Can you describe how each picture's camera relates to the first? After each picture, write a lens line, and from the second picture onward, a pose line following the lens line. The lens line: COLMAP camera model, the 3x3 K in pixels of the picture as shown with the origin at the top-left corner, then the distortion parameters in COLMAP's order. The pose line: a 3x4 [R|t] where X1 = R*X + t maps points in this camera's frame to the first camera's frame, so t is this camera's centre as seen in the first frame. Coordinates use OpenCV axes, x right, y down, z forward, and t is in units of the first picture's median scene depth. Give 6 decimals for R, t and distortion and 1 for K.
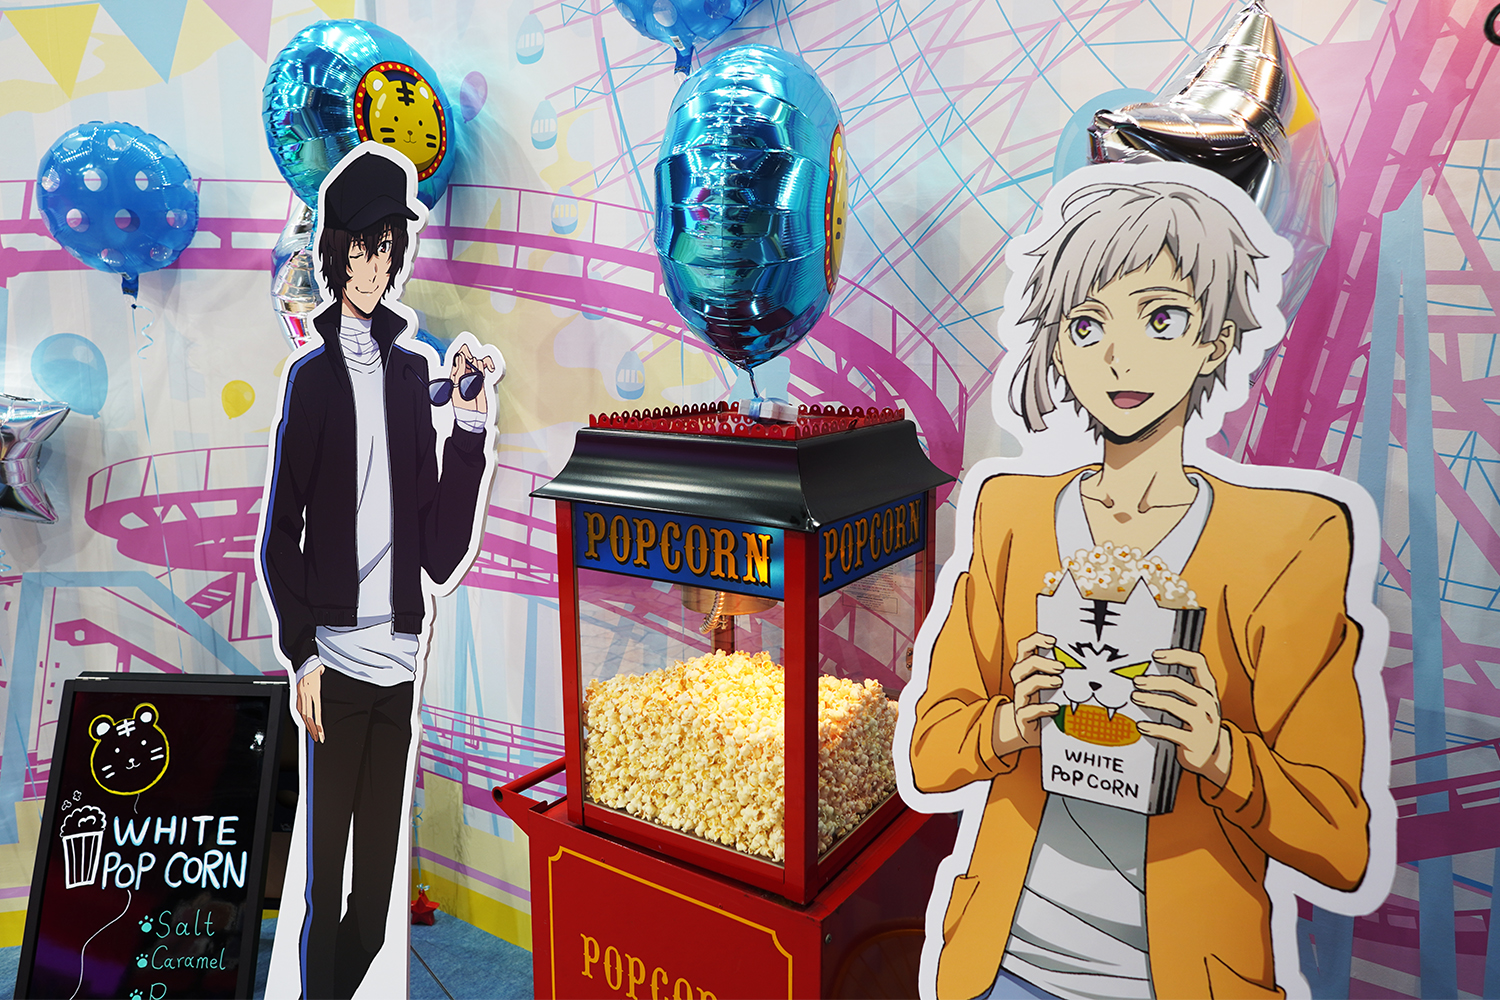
lens RADIAL K [[967.0, 0, 756.1], [0, 967.0, 469.1], [0, 0, 1]] dist [-0.015573, 0.007716]
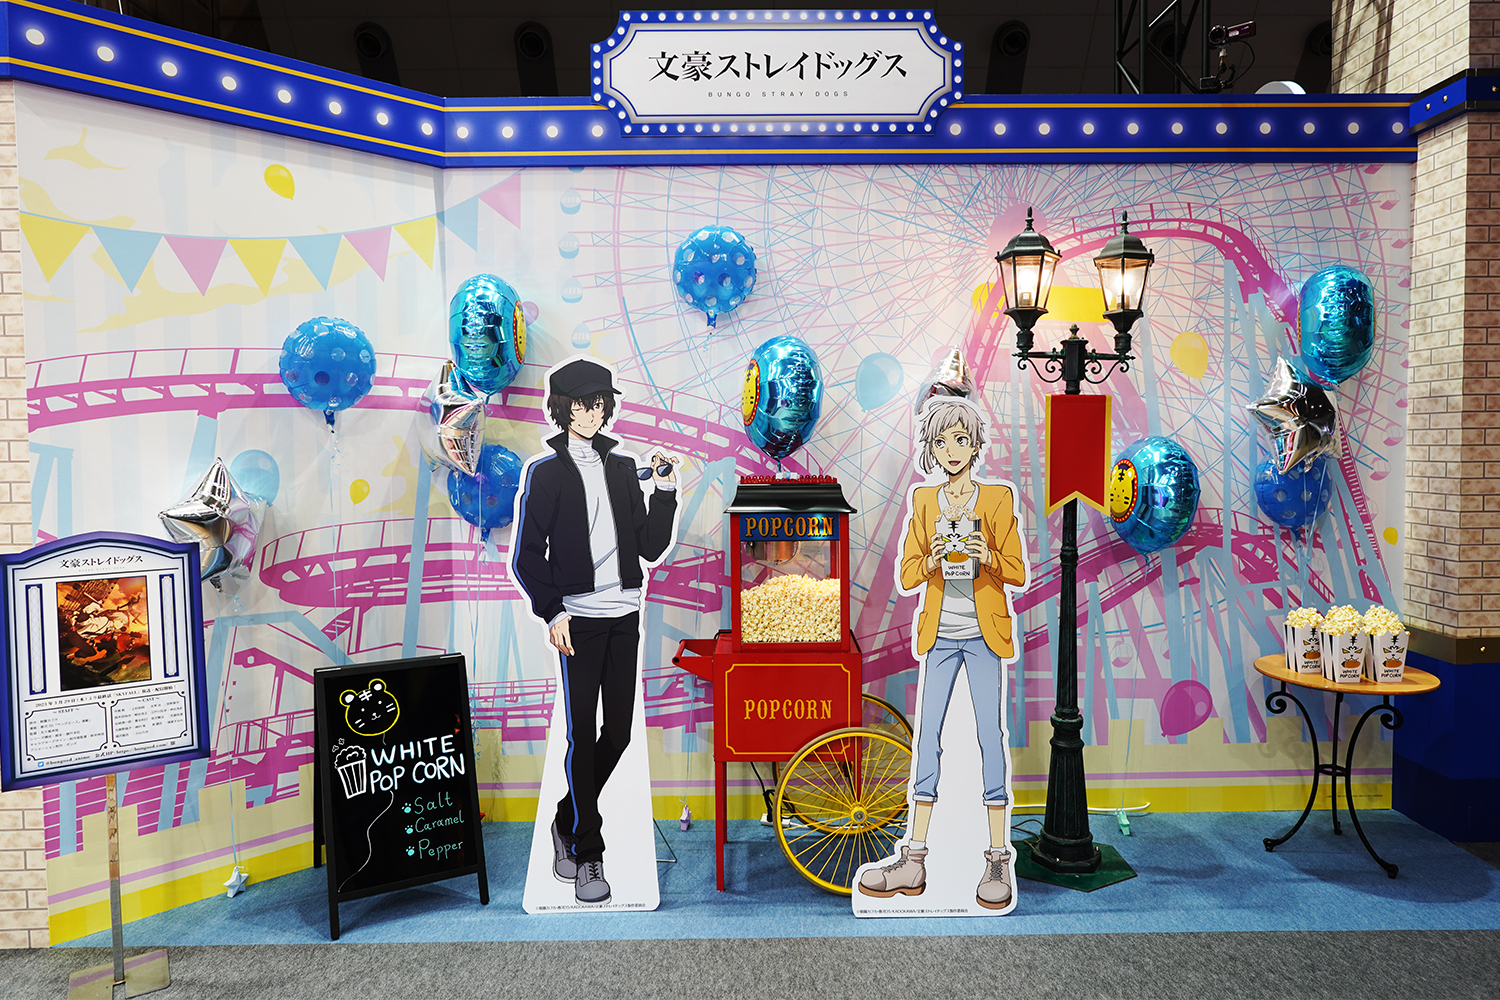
lens RADIAL K [[924.9, 0, 725.2], [0, 924.9, 495.5], [0, 0, 1]] dist [-0.016436, 0.009112]
pose [[0.853324, -0.034982, 0.520207, -1.042237], [0.080488, 0.994625, -0.065144, 0.098548], [-0.515131, 0.097459, 0.851552, -0.711494]]
